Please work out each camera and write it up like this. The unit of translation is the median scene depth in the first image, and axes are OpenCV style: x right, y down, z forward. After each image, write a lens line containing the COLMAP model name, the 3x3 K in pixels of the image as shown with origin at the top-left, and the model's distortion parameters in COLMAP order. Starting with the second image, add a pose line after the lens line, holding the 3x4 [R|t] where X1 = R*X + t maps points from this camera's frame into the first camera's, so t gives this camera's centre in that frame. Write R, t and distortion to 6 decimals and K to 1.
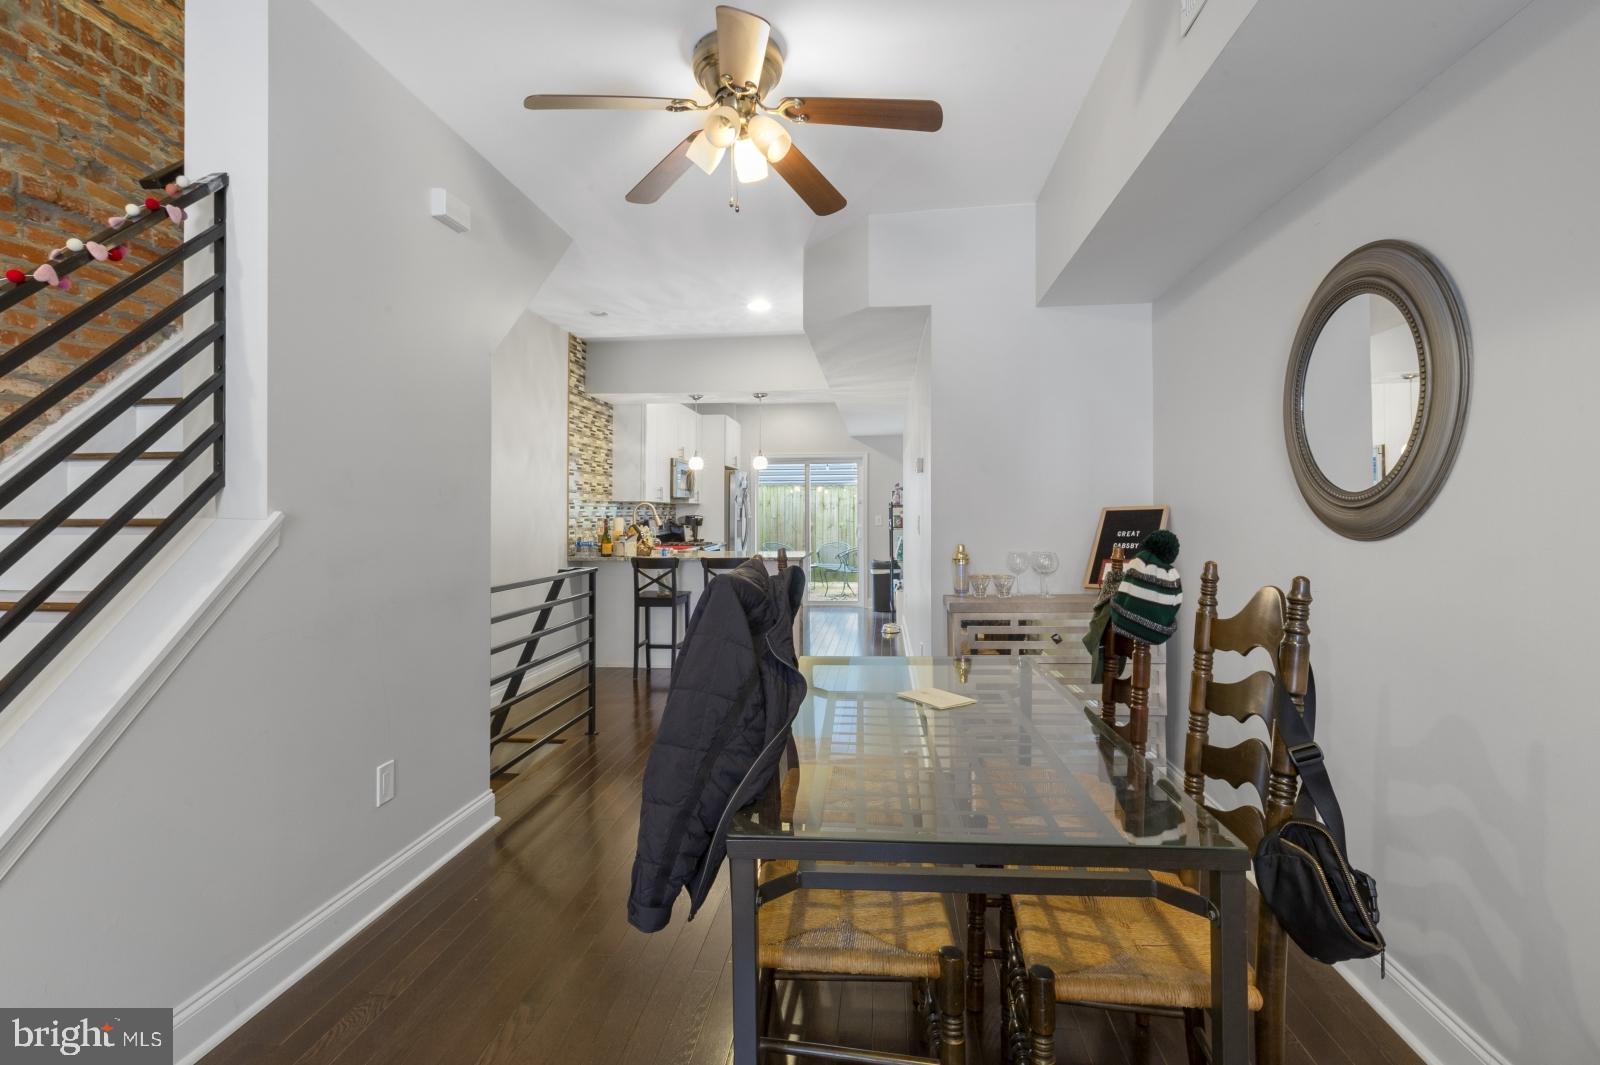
lens RADIAL K [[786.2, 0, 800.5], [0, 786.2, 509.2], [0, 0, 1]] dist [-0.000671, -0.000135]
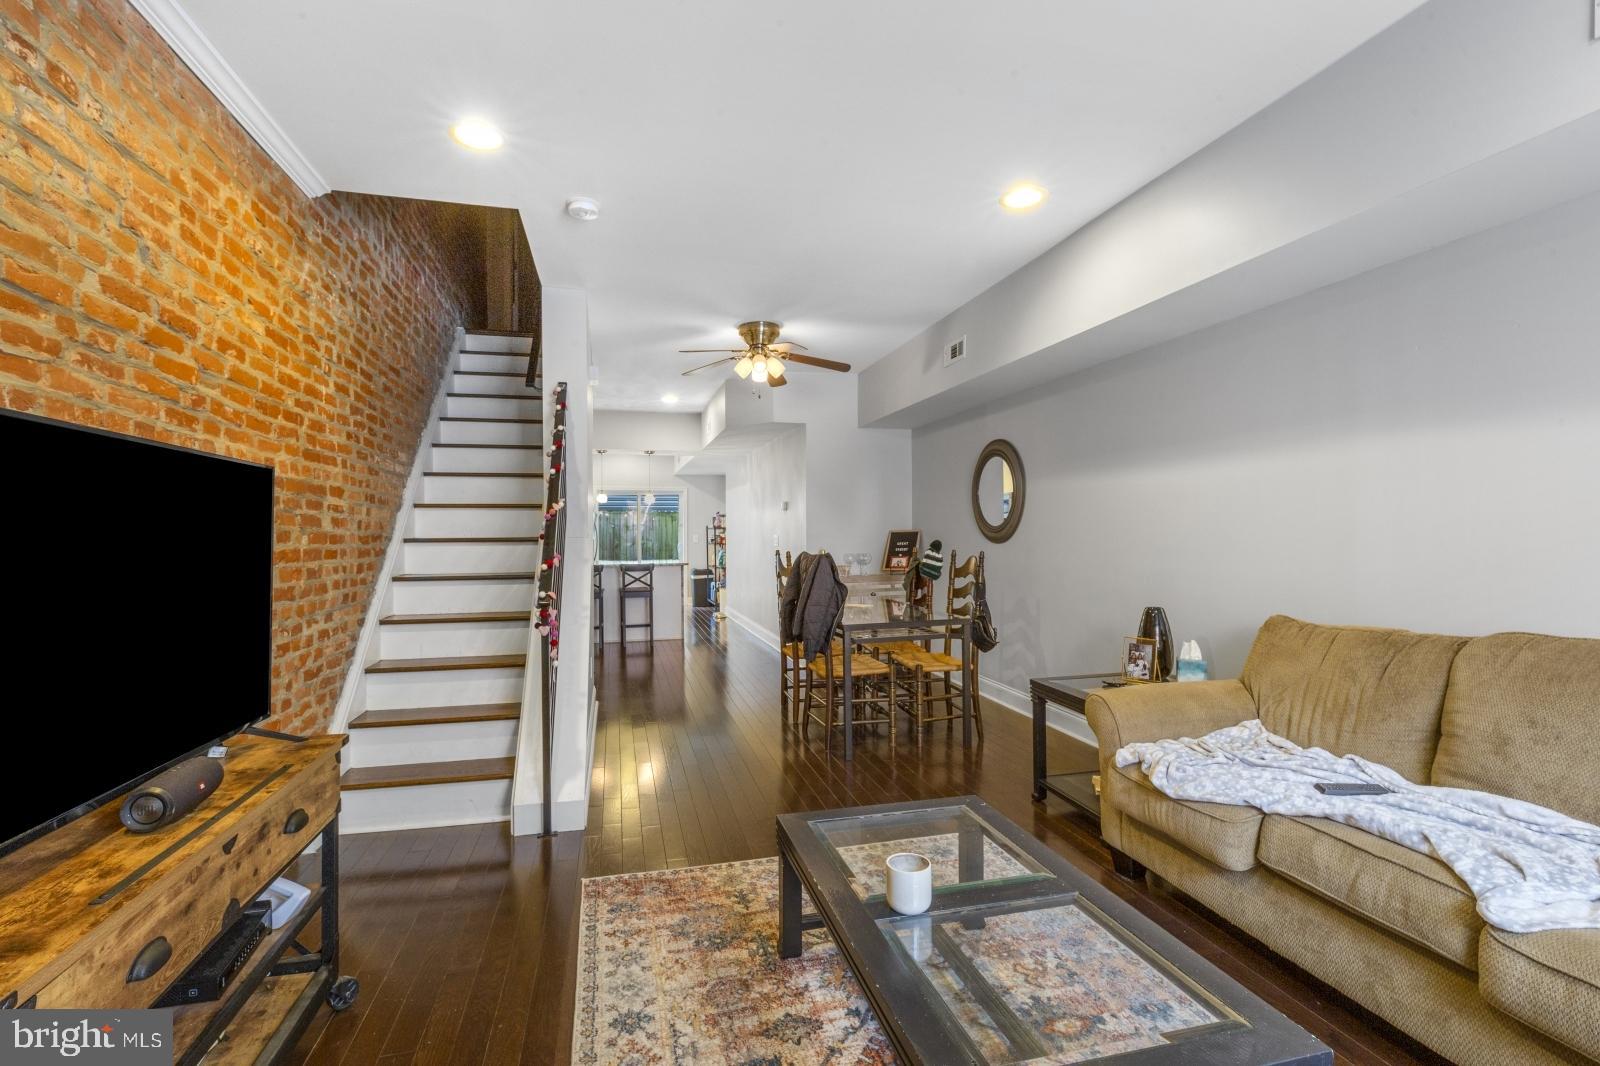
lens RADIAL K [[755.0, 0, 796.6], [0, 755.0, 532.4], [0, 0, 1]] dist [-0.003489, -0.000539]
pose [[0.938071, -0.002025, 0.346437, -0.941211], [0.000600, 0.999991, 0.004219, -0.010133], [-0.346442, -0.003750, 0.938064, -1.353053]]
